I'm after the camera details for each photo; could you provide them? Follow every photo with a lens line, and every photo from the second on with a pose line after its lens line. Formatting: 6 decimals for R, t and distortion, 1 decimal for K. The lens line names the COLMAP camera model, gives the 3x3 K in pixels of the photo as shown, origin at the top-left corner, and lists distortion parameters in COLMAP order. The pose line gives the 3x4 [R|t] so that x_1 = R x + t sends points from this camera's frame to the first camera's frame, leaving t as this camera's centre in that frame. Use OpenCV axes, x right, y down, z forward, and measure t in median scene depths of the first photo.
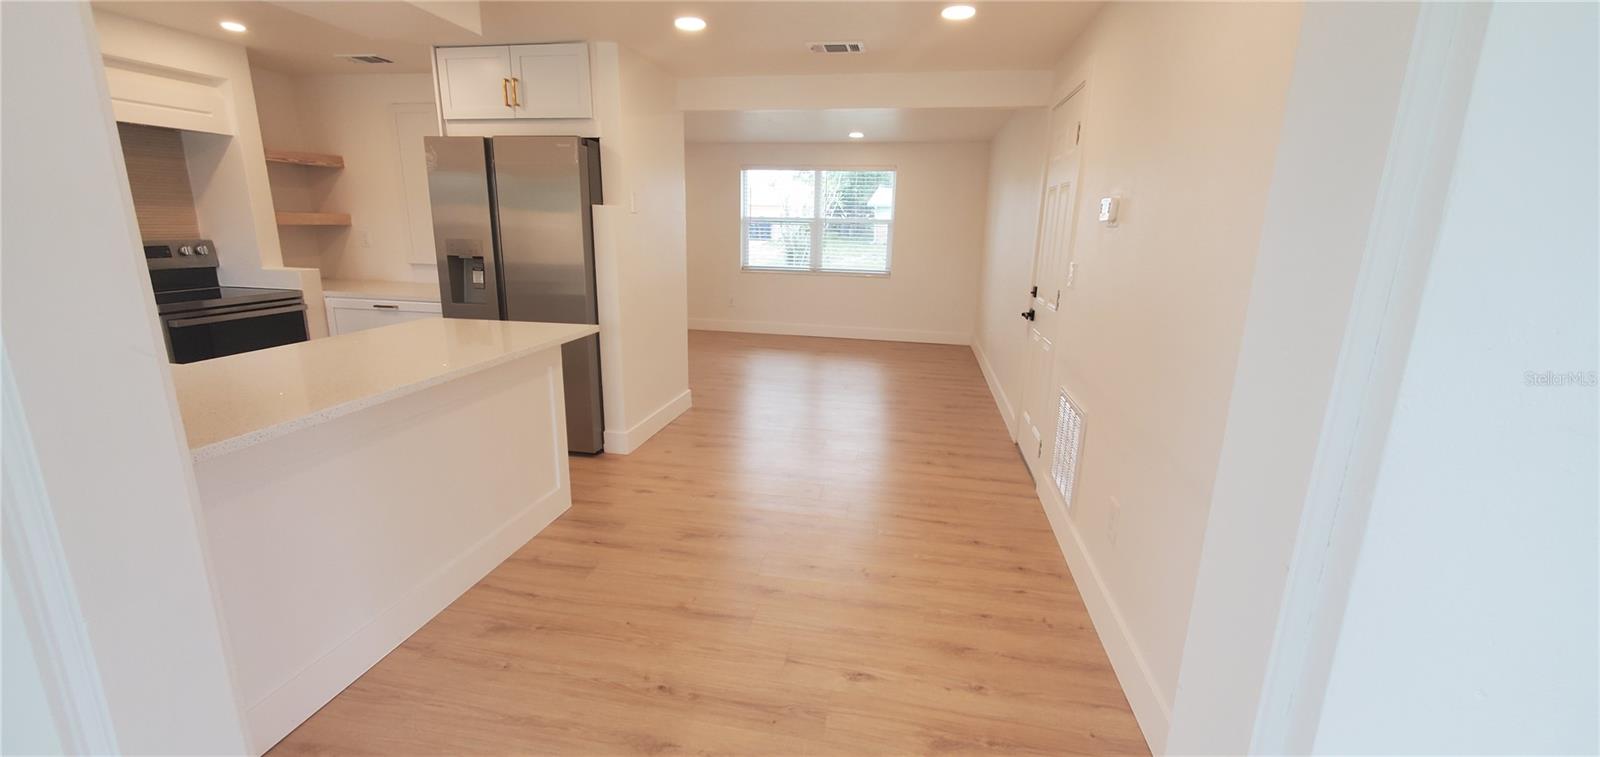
lens RADIAL K [[634.0, 0, 796.3], [0, 634.0, 381.1], [0, 0, 1]] dist [0.005713, -0.001877]
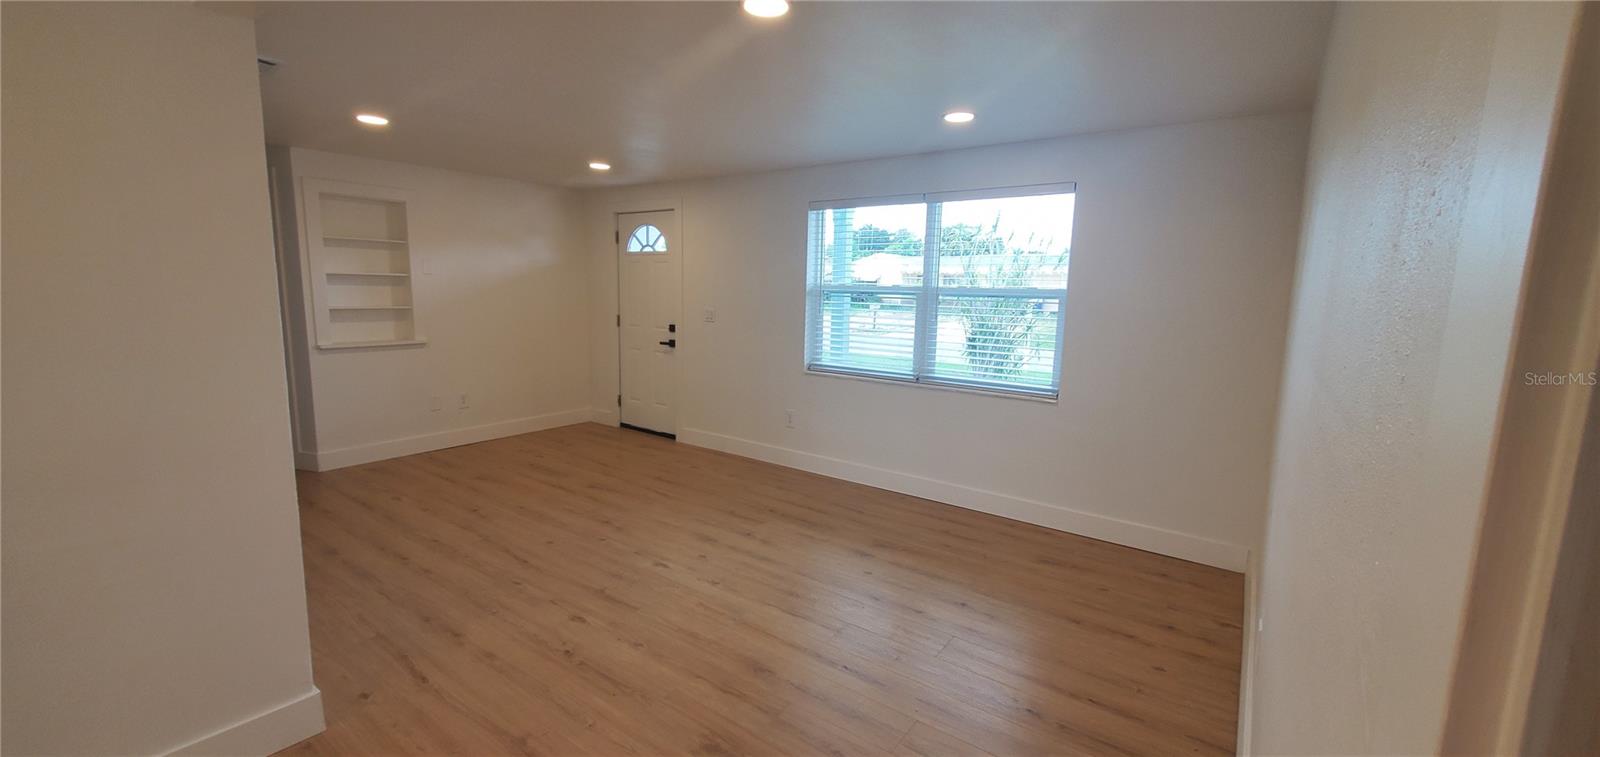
lens RADIAL K [[634.0, 0, 792.9], [0, 634.0, 384.7], [0, 0, 1]] dist [0.005713, -0.001877]
pose [[0.900216, 0.061968, -0.431011, 0.361848], [-0.106029, 0.991224, -0.078942, -0.240867], [0.422337, 0.116765, 0.898887, 0.960124]]
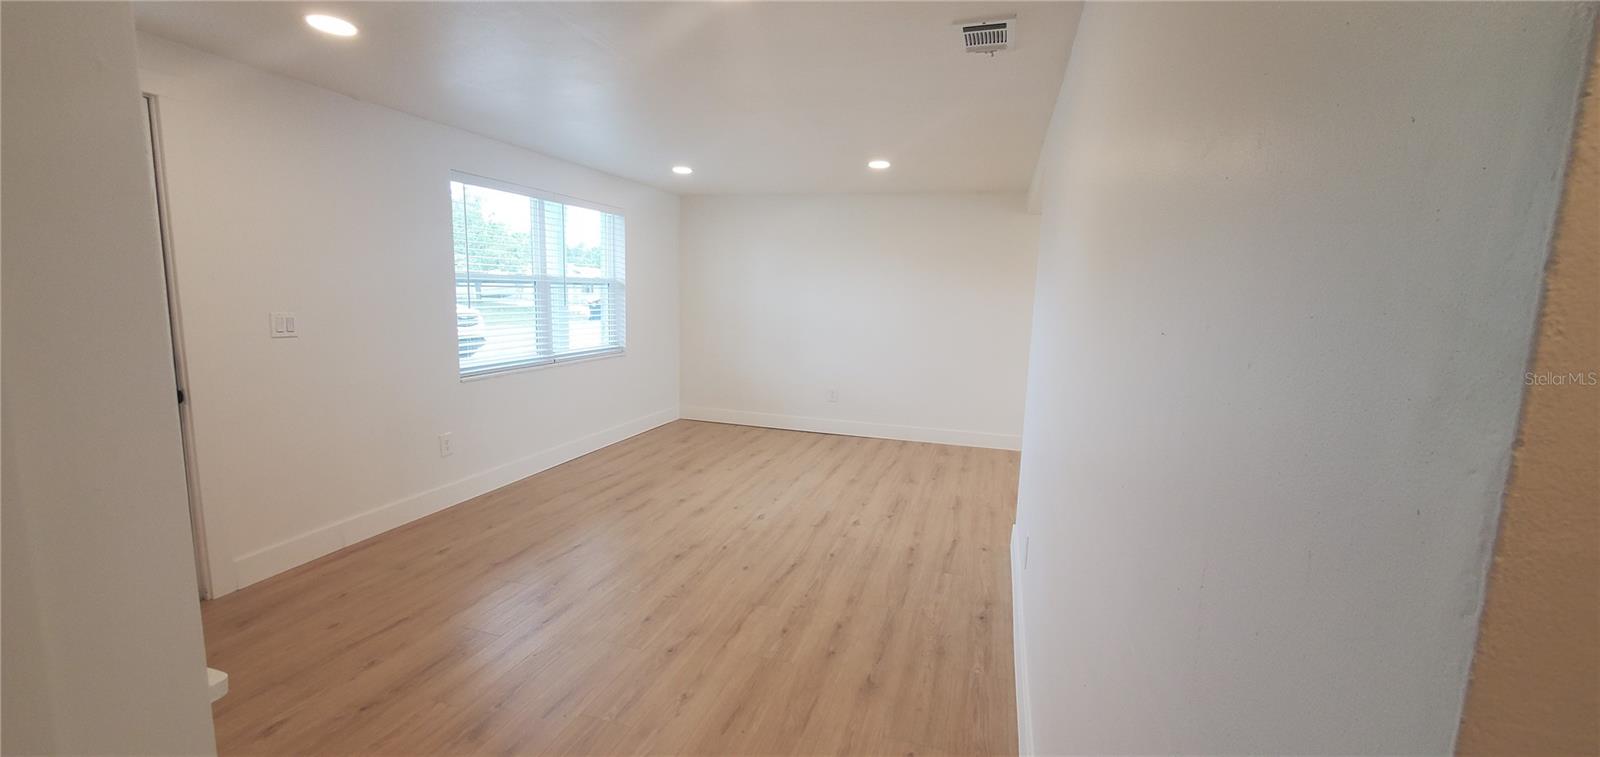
lens RADIAL K [[634.0, 0, 800.5], [0, 634.0, 378.8], [0, 0, 1]] dist [0.005713, -0.001877]
pose [[0.115866, -0.161924, 0.979977, -1.170510], [0.214090, 0.967503, 0.134550, -0.397690], [-0.969918, 0.194214, 0.146767, 1.436782]]
